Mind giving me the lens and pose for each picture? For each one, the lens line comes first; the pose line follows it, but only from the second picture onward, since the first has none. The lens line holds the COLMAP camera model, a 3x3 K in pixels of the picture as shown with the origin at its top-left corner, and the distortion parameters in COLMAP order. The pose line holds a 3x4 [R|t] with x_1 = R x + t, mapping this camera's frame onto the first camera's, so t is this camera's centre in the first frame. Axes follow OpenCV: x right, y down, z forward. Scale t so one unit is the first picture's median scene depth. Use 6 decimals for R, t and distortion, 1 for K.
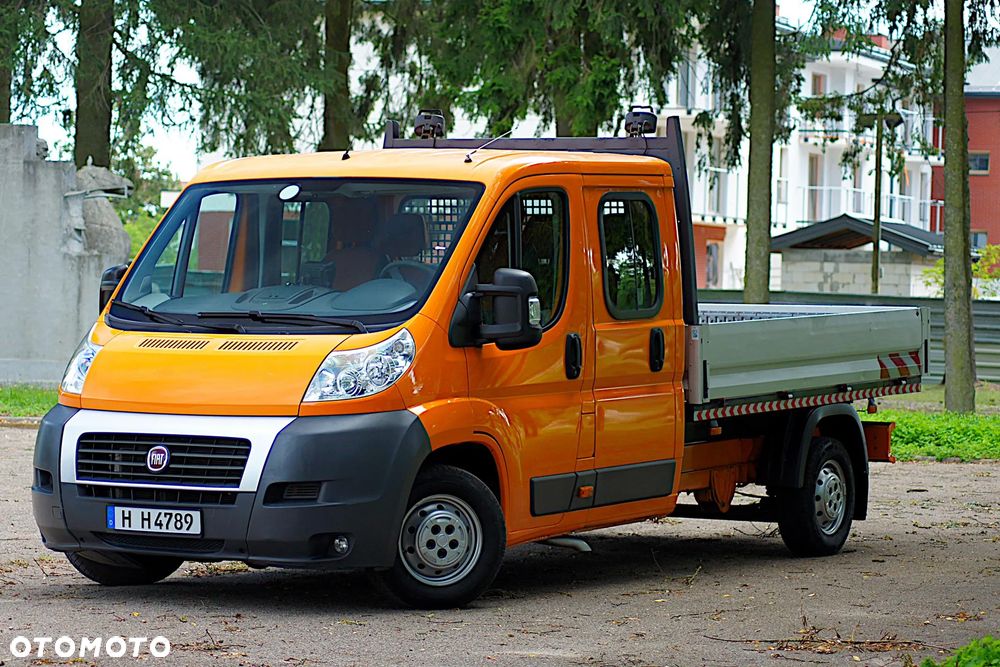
lens RADIAL K [[3684.8, 0, 500.0], [0, 3684.8, 333.5], [0, 0, 1]] dist [0.003894, 1.130918]
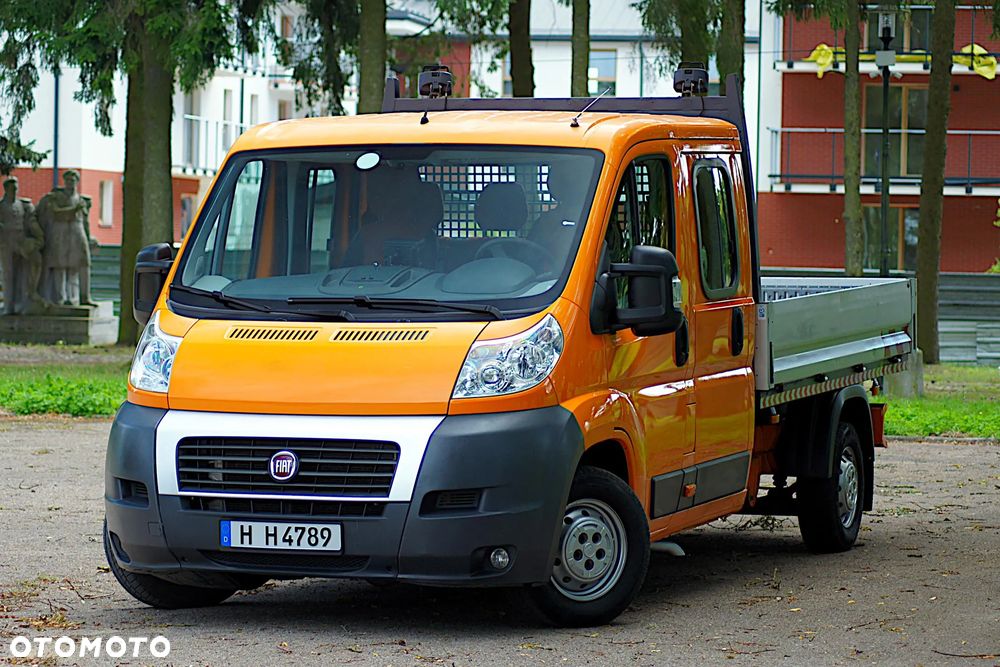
lens RADIAL K [[3881.1, 0, 500.0], [0, 3881.1, 333.5], [0, 0, 1]] dist [0.081699, 2.228099]
pose [[0.979109, -0.013141, 0.202909, -0.227204], [0.010548, 0.999848, 0.013856, -0.009787], [-0.203060, -0.011427, 0.979100, 0.080922]]
